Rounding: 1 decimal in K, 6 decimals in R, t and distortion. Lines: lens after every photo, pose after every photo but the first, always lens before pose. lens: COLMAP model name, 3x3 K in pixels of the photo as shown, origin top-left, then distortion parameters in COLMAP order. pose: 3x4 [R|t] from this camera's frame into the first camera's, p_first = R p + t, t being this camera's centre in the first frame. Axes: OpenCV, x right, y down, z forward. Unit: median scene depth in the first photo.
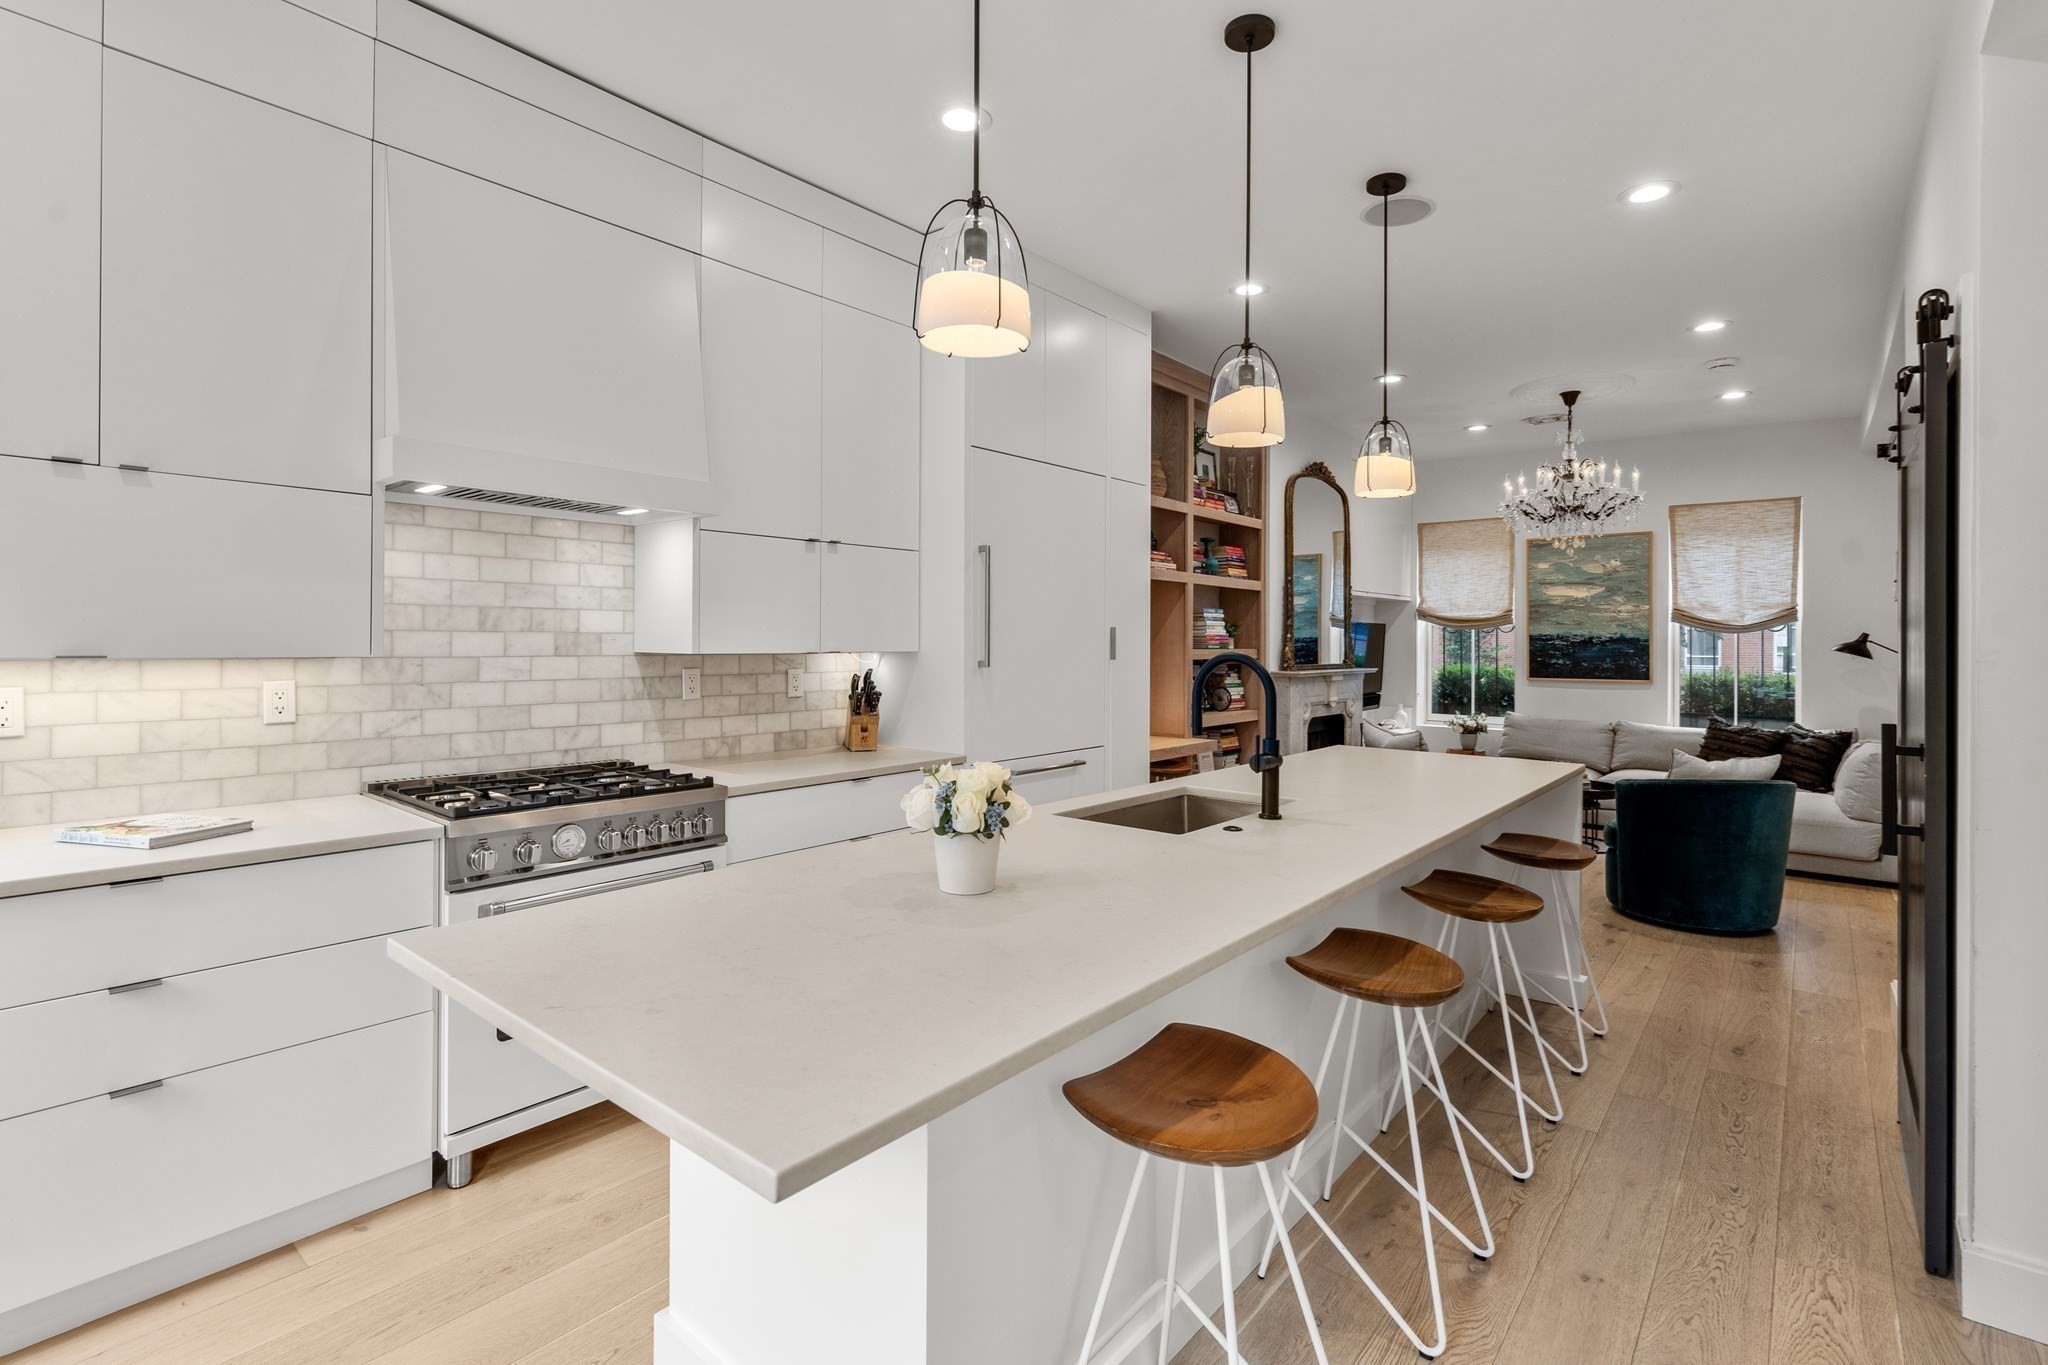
lens RADIAL K [[943.0, 0, 1040.7], [0, 943.0, 643.4], [0, 0, 1]] dist [-0.000067, 0.000079]
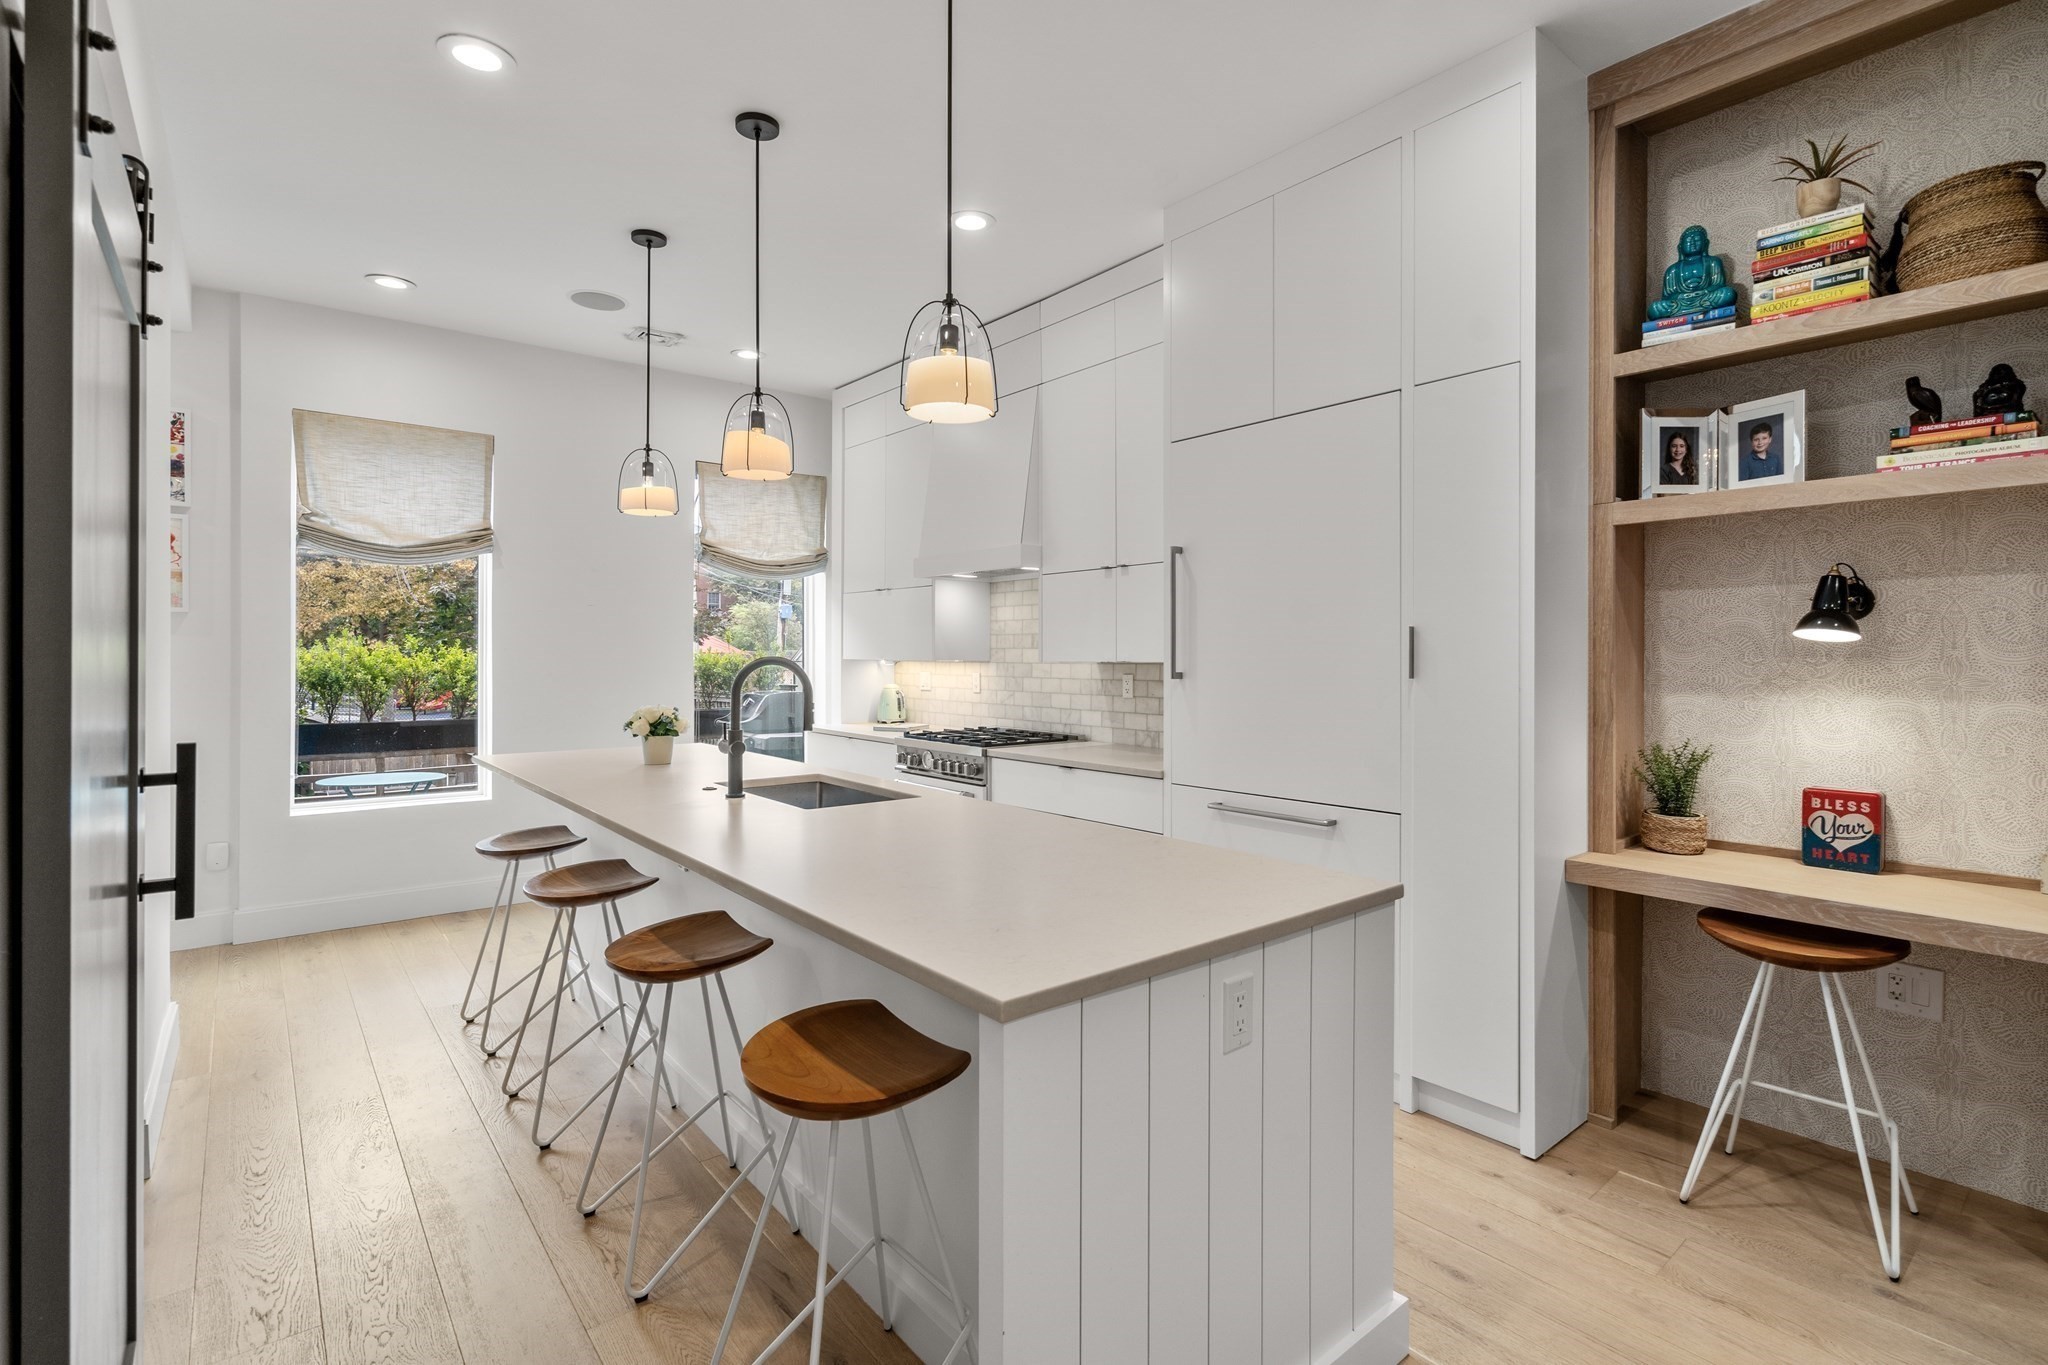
lens RADIAL K [[943.0, 0, 1025.0], [0, 943.0, 666.7], [0, 0, 1]] dist [-0.000067, 0.000079]
pose [[-0.191622, 0.002957, -0.981464, 1.103064], [-0.006268, 0.999971, 0.004236, 0.013825], [0.981449, 0.006963, -0.191598, 1.315171]]
